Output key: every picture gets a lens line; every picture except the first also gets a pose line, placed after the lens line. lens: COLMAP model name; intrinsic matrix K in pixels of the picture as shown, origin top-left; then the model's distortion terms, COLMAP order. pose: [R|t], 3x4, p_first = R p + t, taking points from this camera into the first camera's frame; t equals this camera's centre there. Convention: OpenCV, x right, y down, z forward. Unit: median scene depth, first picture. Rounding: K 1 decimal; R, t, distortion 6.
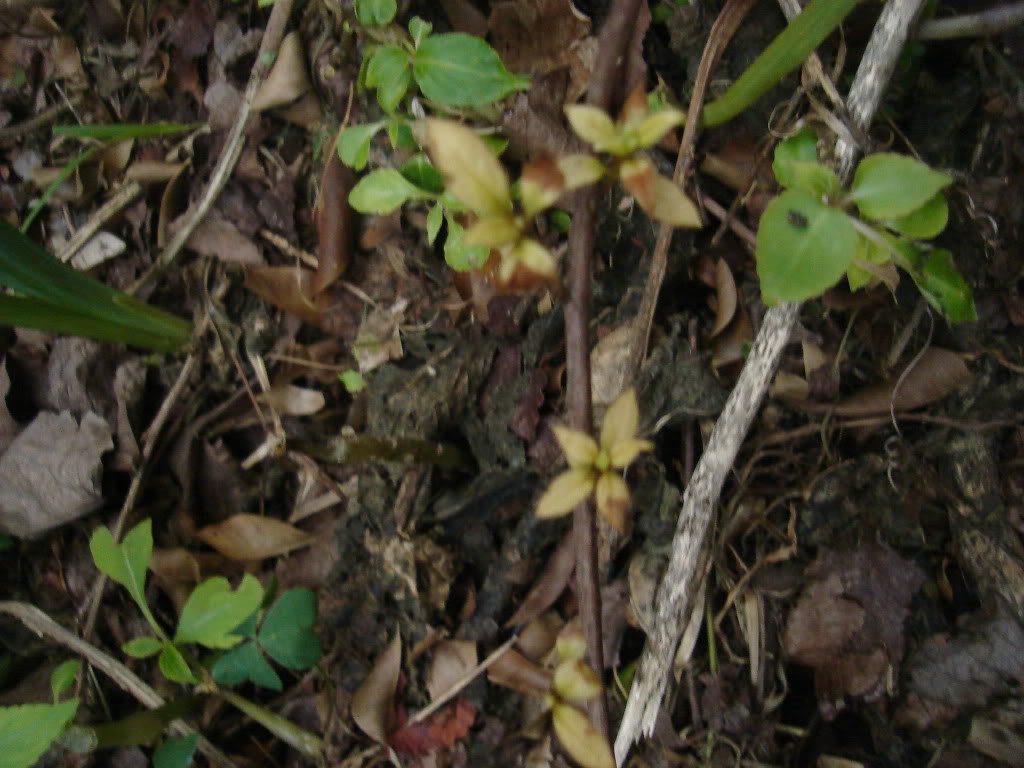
lens RADIAL K [[963.5, 0, 512.0], [0, 963.5, 384.0], [0, 0, 1]] dist [-0.187390, 0.132254]
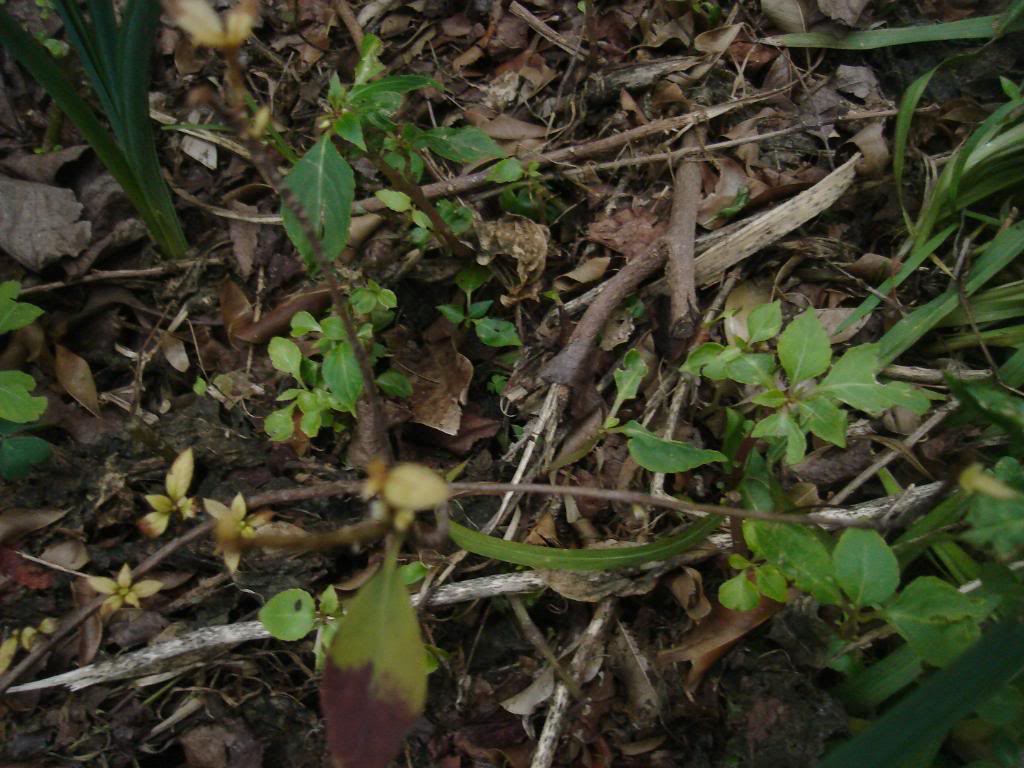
lens RADIAL K [[963.5, 0, 512.0], [0, 963.5, 384.0], [0, 0, 1]] dist [-0.187390, 0.132254]
pose [[0.544158, 0.838611, 0.024977, 0.049995], [-0.835133, 0.544270, -0.079515, -0.292306], [-0.080276, 0.022409, 0.996521, -0.457134]]
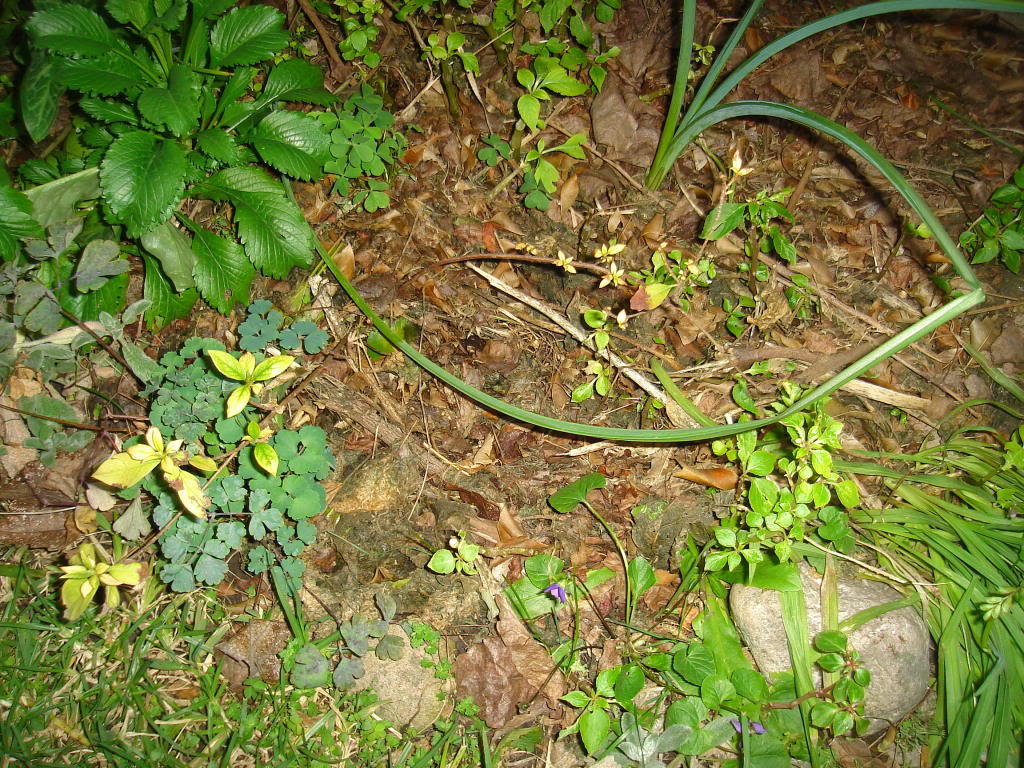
lens RADIAL K [[963.5, 0, 512.0], [0, 963.5, 384.0], [0, 0, 1]] dist [-0.187390, 0.132254]
pose [[-0.275834, 0.960446, -0.038190, 0.441081], [-0.950953, -0.266889, 0.156390, -0.284663], [0.140012, 0.079454, 0.986957, -1.856490]]
